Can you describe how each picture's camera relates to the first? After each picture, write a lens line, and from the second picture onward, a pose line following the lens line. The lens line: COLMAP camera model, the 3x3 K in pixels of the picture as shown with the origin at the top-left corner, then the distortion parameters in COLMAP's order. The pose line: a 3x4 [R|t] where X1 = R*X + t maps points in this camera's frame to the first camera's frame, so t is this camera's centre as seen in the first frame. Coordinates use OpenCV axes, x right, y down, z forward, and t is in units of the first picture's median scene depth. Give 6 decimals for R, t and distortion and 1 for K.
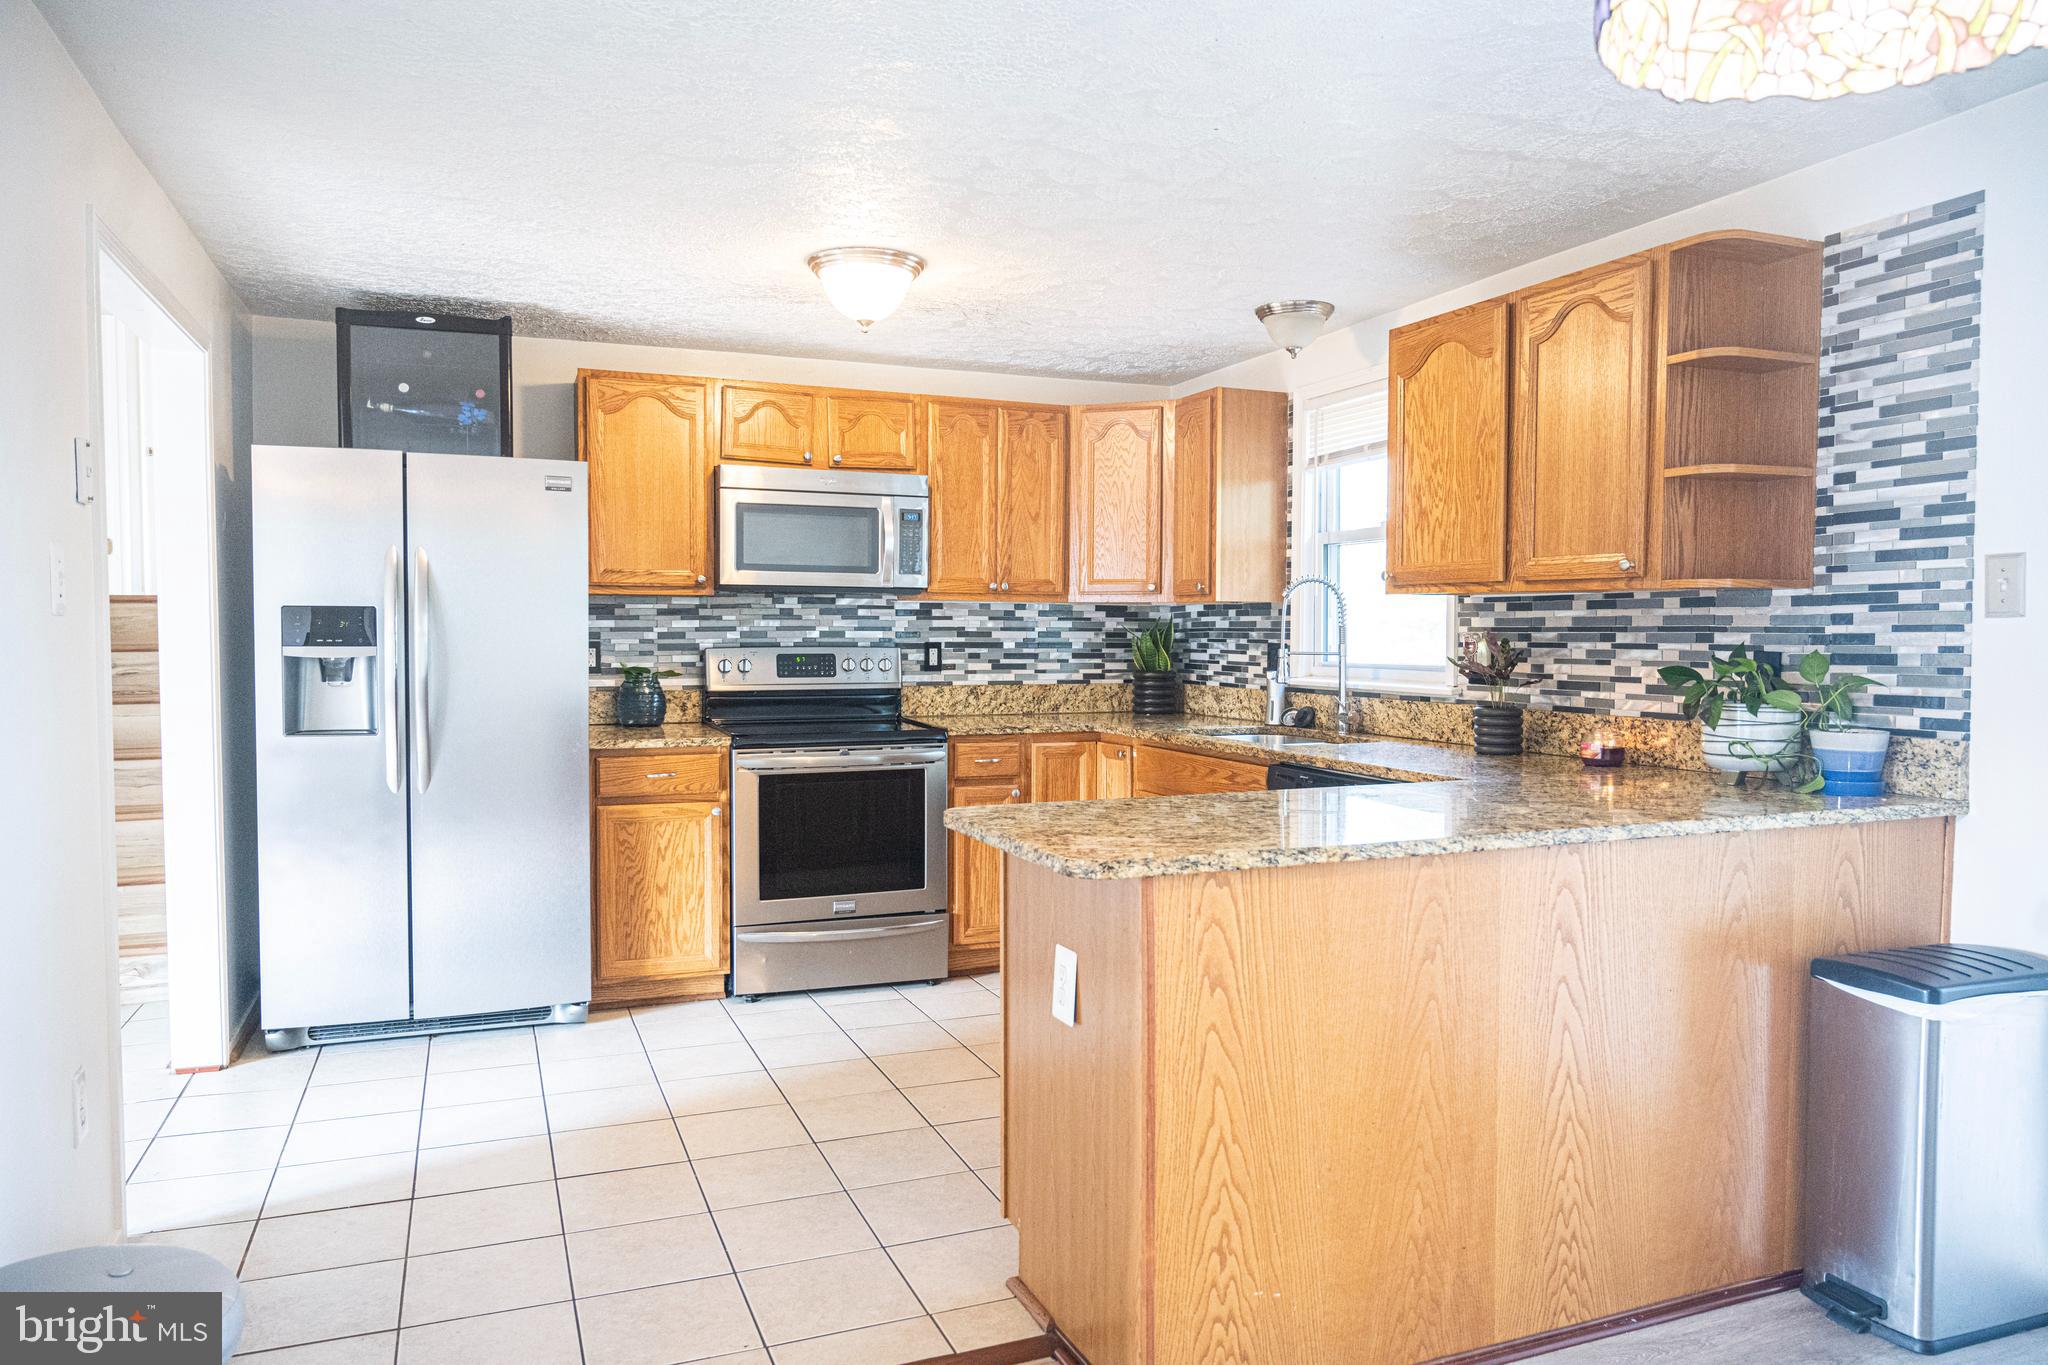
lens RADIAL K [[1367.3, 0, 1024.2], [0, 1367.3, 689.7], [0, 0, 1]] dist [-0.008555, 0.005565]
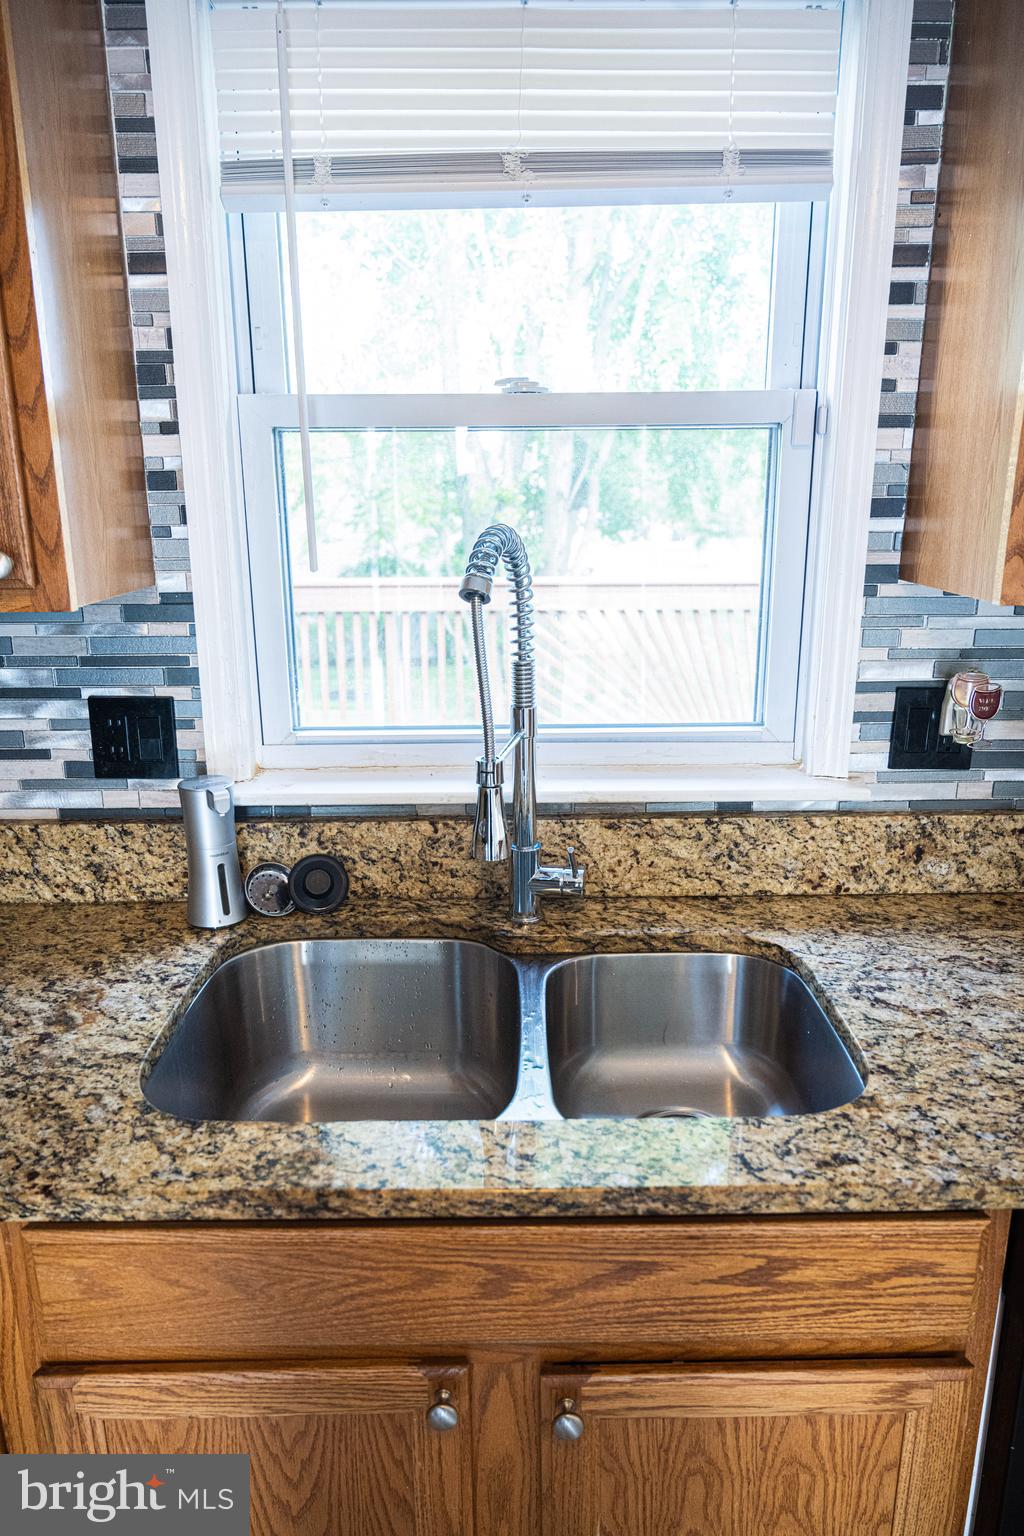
lens RADIAL K [[1025.5, 0, 515.7], [0, 1025.5, 762.6], [0, 0, 1]] dist [-0.008555, 0.005565]
pose [[0.365311, -0.248561, 0.897087, -0.036250], [0.046847, 0.967380, 0.248961, -0.096629], [-0.929706, -0.048922, 0.365039, 0.952243]]
